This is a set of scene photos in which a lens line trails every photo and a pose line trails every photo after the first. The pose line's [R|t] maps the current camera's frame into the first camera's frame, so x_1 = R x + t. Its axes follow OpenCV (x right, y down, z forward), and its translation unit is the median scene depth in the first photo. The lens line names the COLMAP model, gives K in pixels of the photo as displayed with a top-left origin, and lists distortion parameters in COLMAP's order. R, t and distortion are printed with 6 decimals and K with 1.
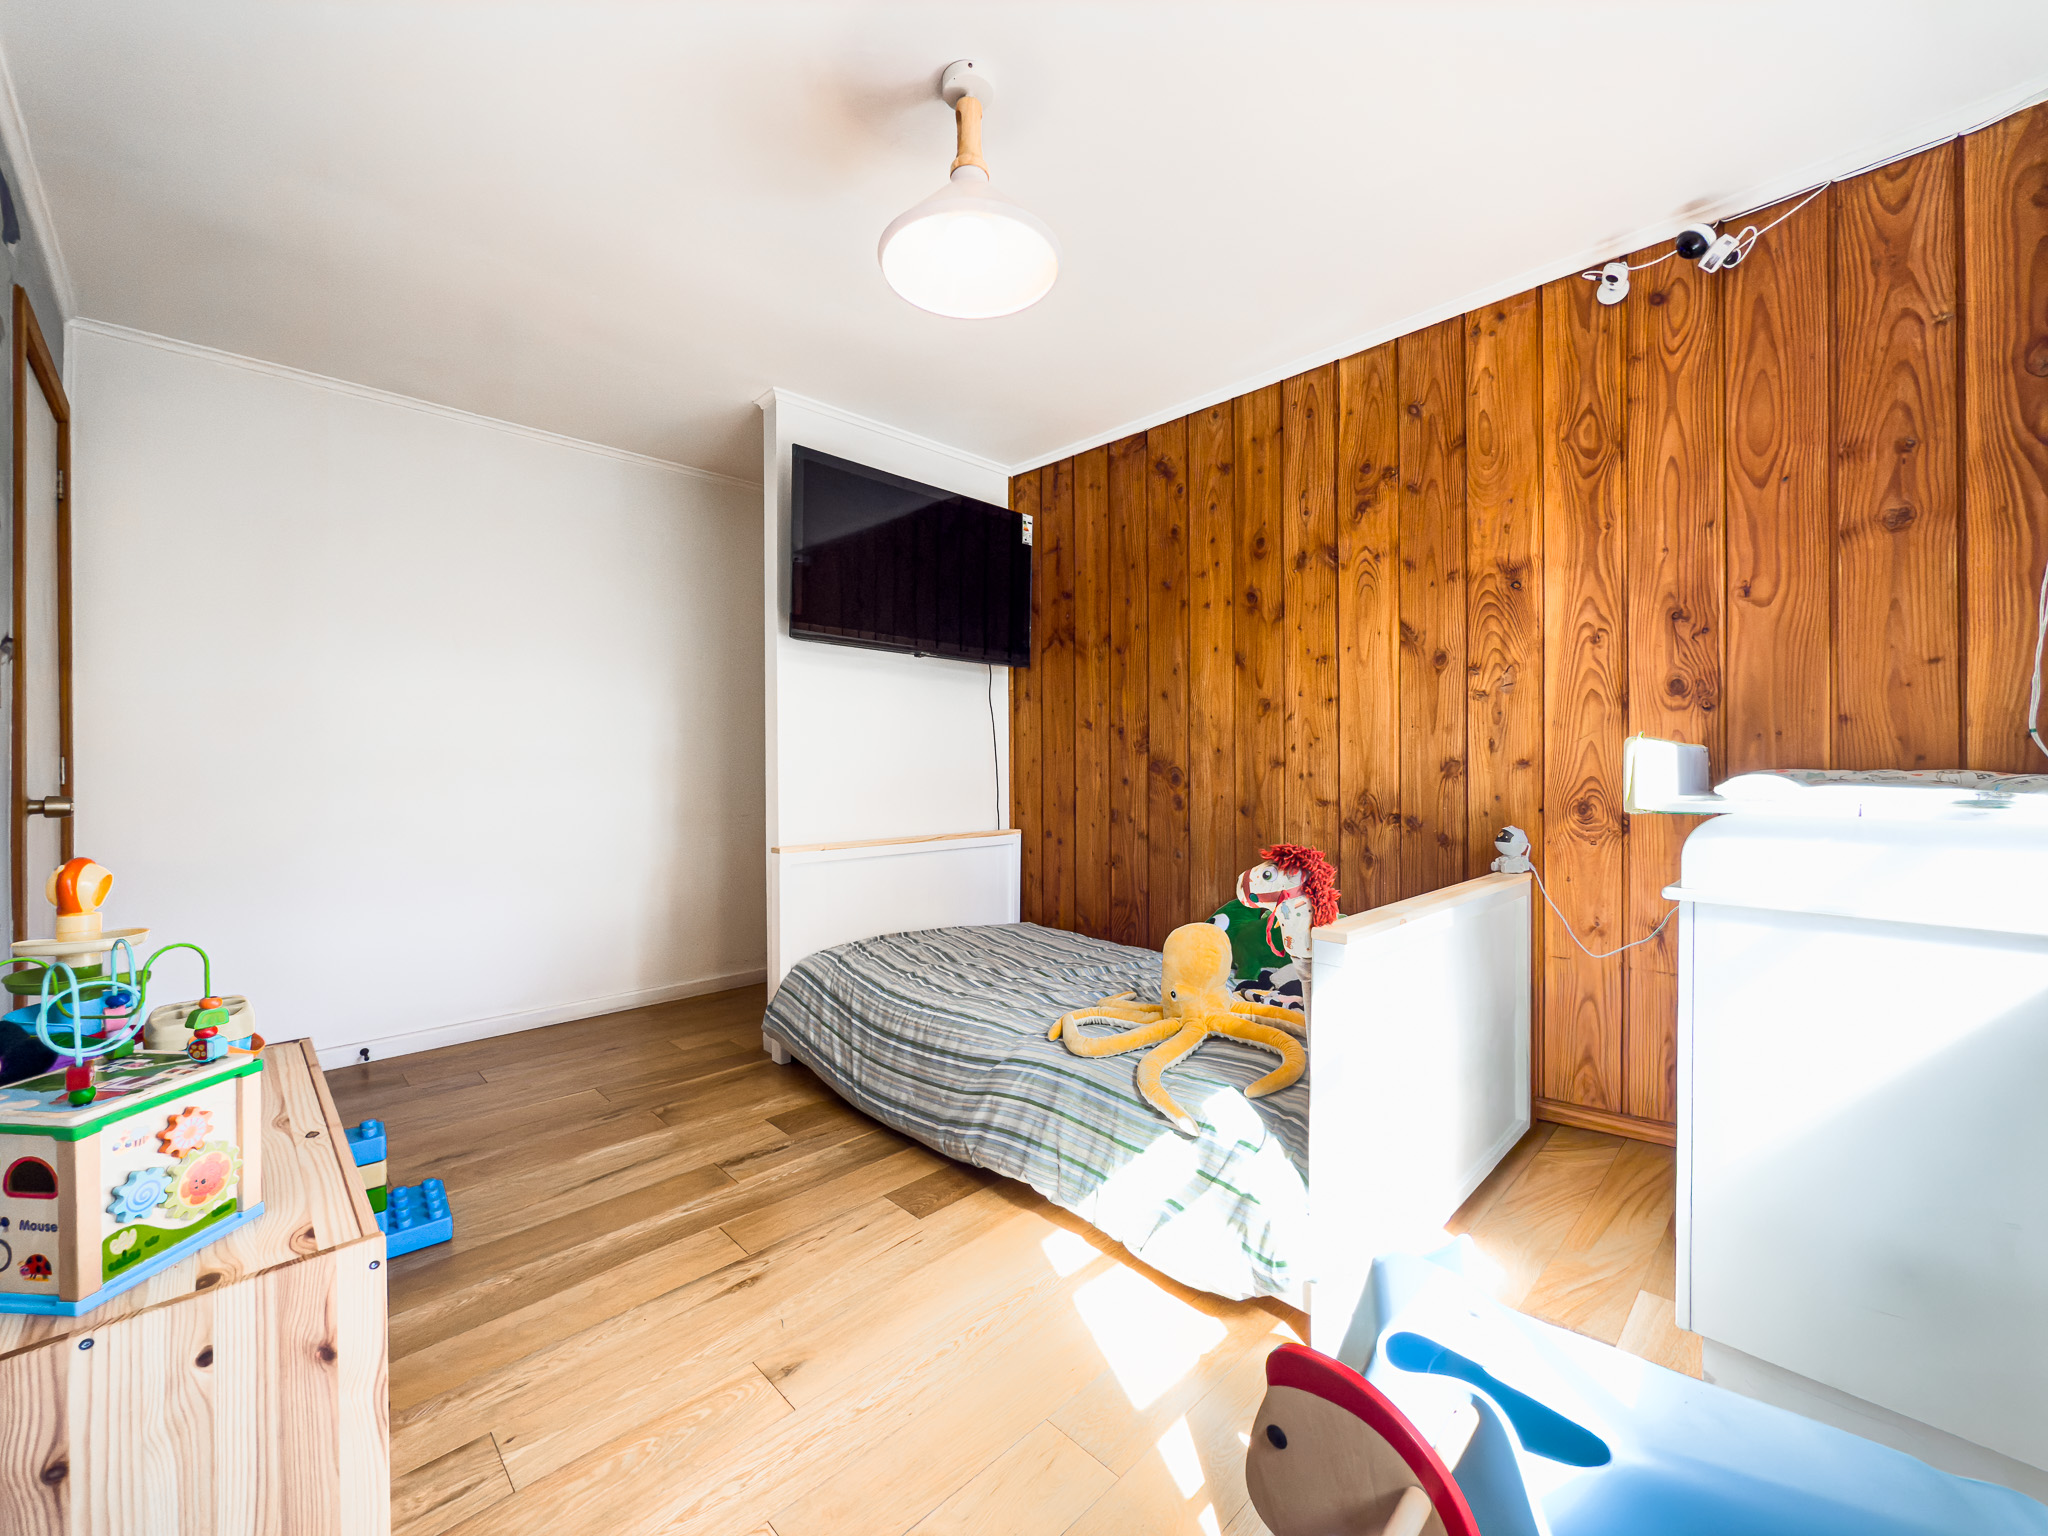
lens RADIAL K [[820.9, 0, 1020.1], [0, 820.9, 765.5], [0, 0, 1]] dist [-0.000737, -0.000384]
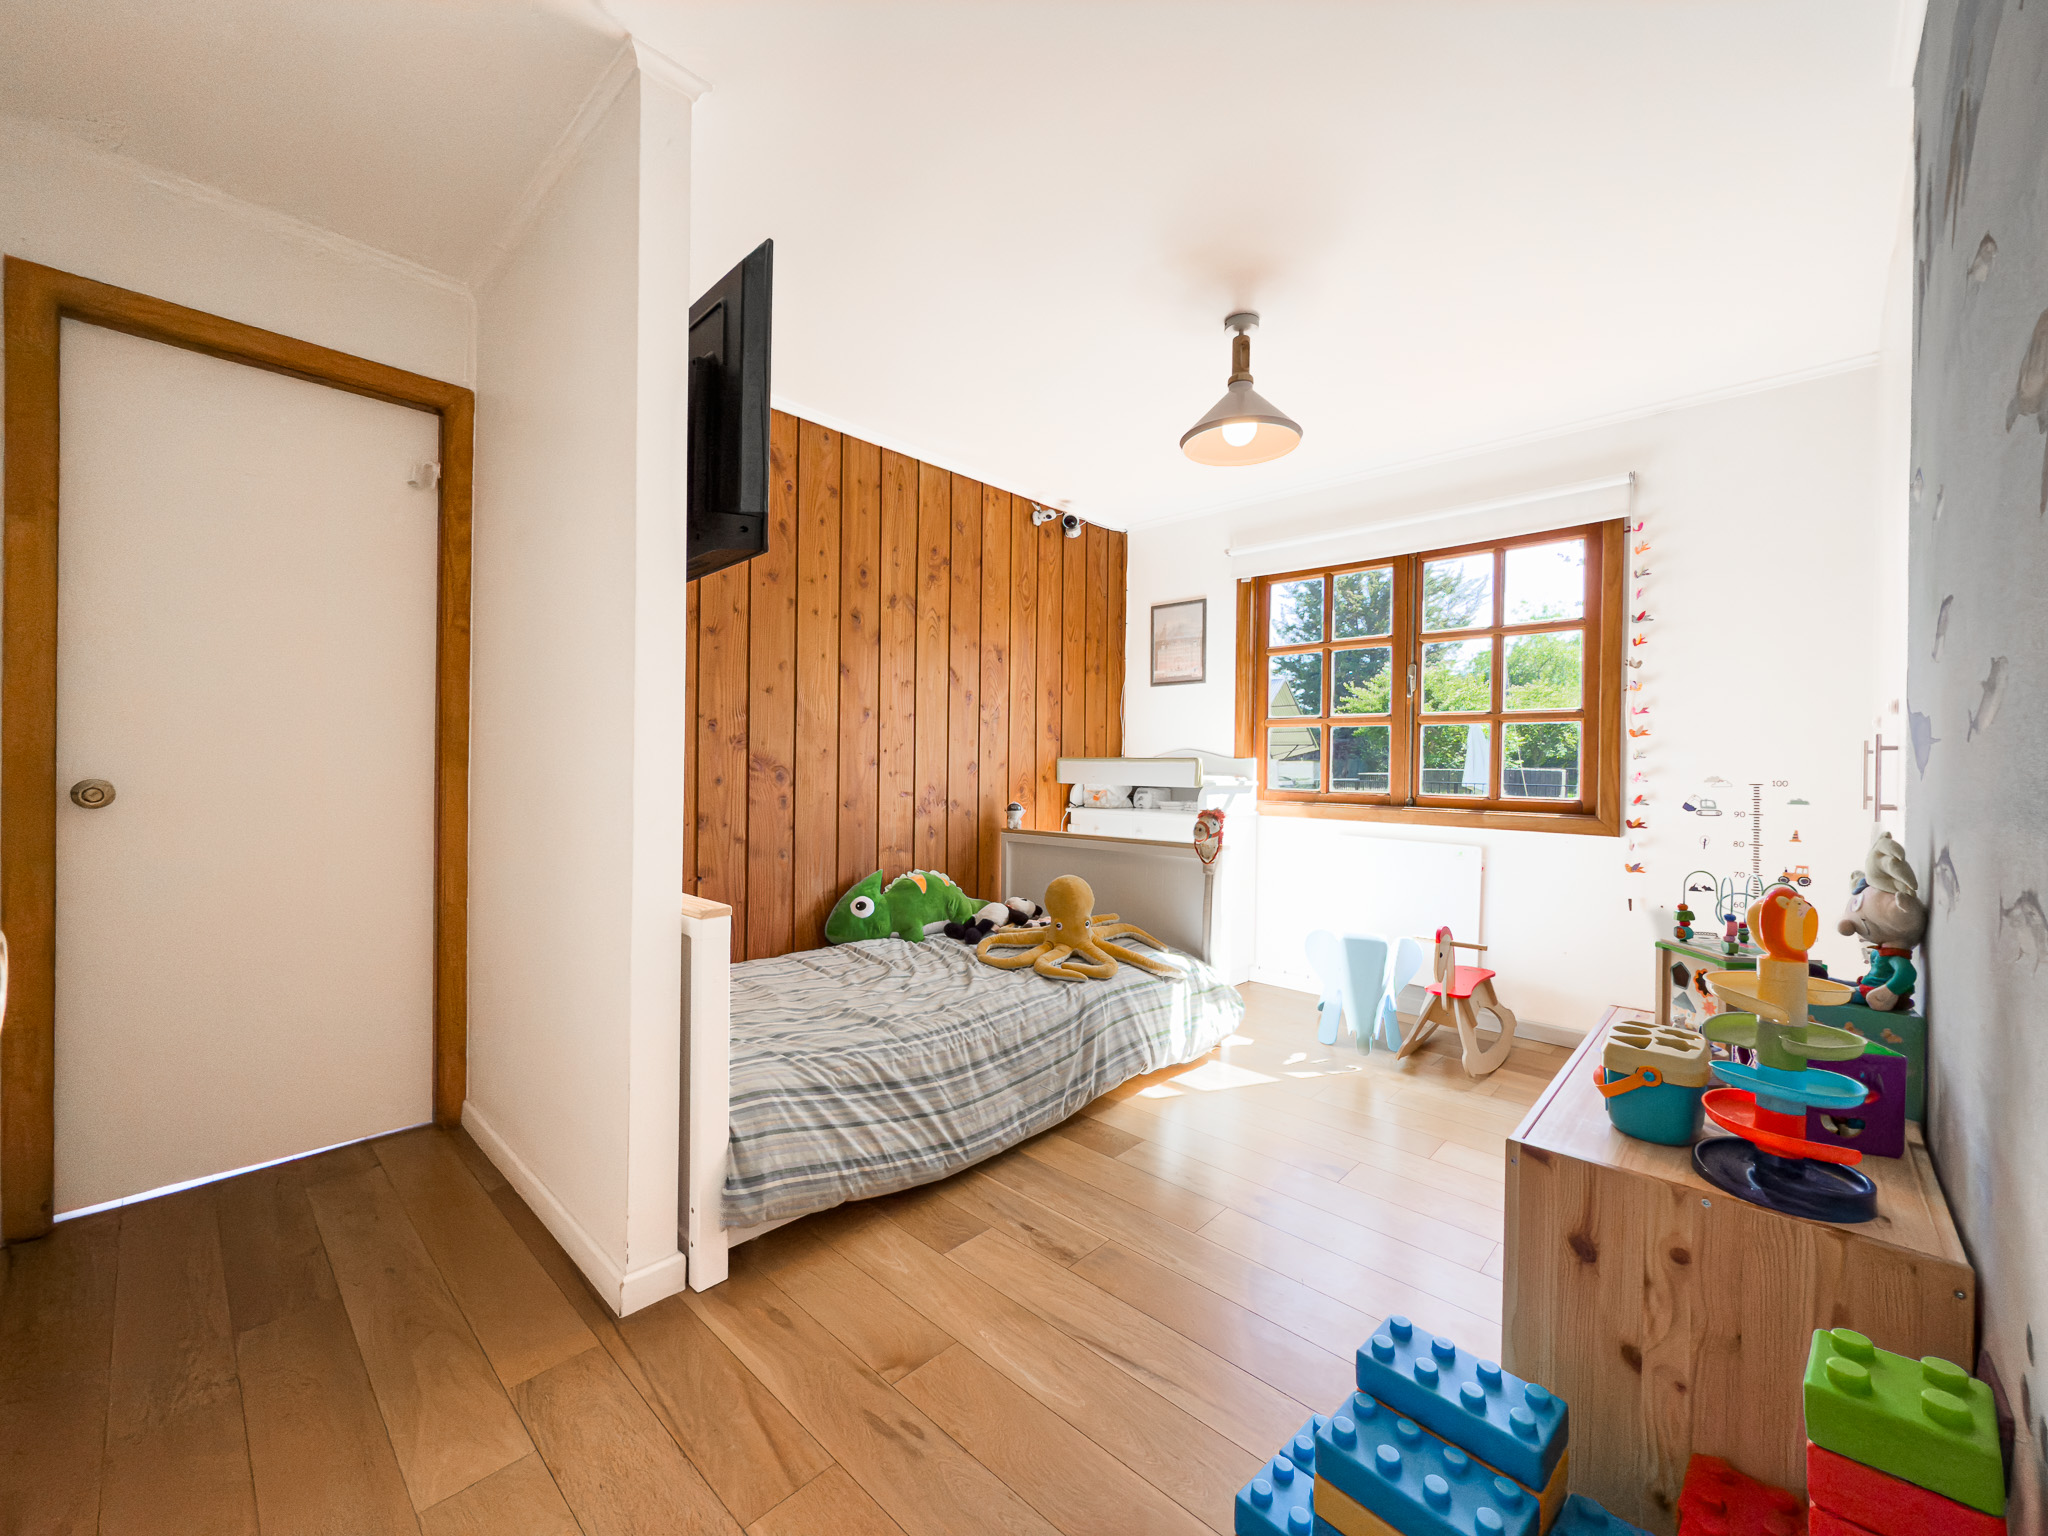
lens RADIAL K [[820.9, 0, 1019.1], [0, 820.9, 769.6], [0, 0, 1]] dist [-0.000737, -0.000384]
pose [[-0.041575, -0.008392, 0.999100, -0.986661], [-0.013553, 0.999877, 0.007835, -0.005610], [-0.999043, -0.013215, -0.041683, 0.920556]]
